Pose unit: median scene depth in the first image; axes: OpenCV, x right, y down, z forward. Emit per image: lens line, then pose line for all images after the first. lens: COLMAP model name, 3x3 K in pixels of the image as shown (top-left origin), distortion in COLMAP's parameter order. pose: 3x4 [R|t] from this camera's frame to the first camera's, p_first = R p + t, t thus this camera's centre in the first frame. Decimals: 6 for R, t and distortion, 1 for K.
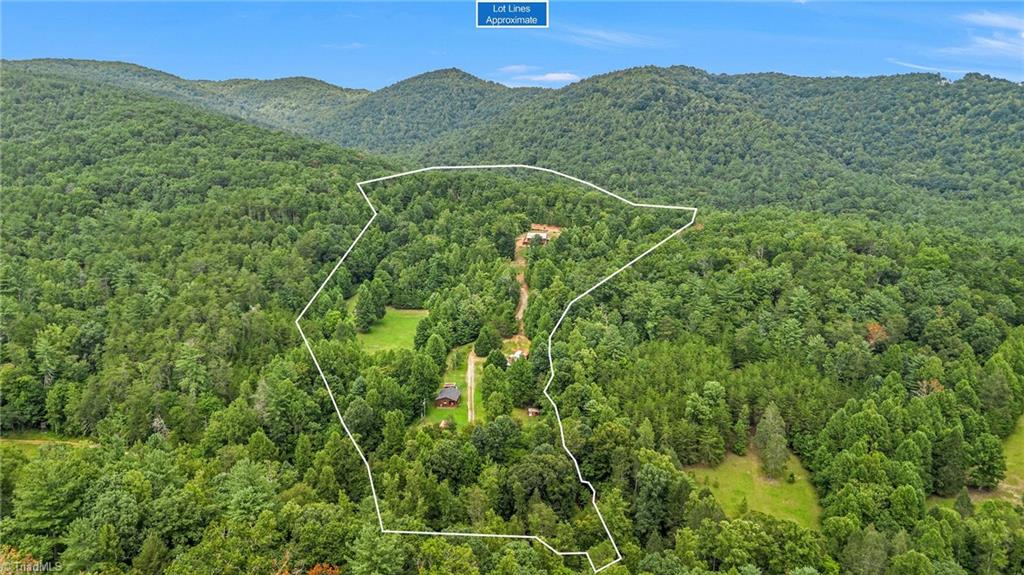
lens RADIAL K [[735.8, 0, 512.0], [0, 735.8, 287.5], [0, 0, 1]] dist [0.027998, -0.002212]
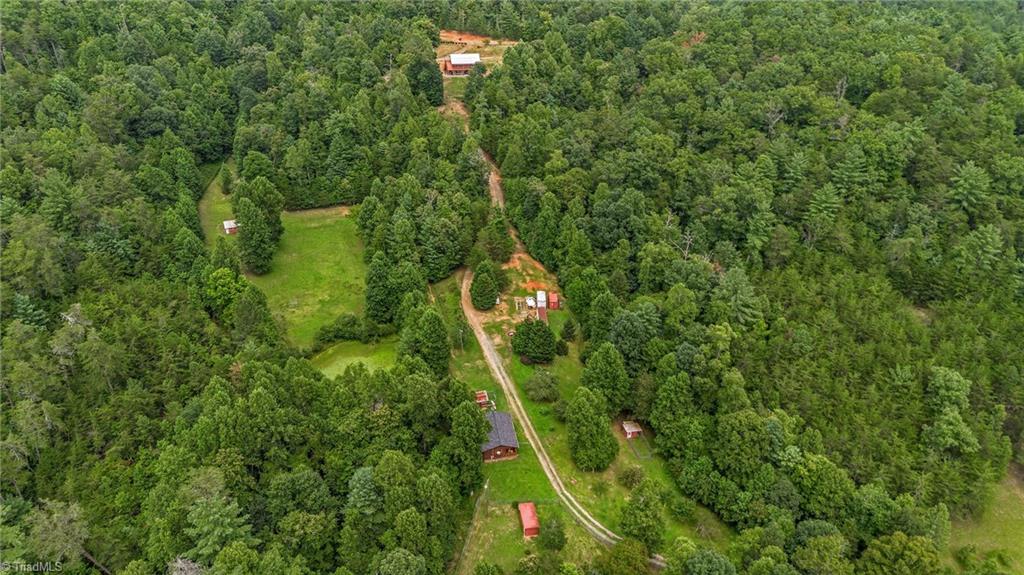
lens RADIAL K [[735.8, 0, 512.0], [0, 735.8, 287.5], [0, 0, 1]] dist [0.027998, -0.002212]
pose [[0.958713, -0.146932, 0.243476, -0.137372], [0.061840, 0.943407, 0.325822, -0.103017], [-0.277571, -0.297313, 0.913542, 0.347320]]
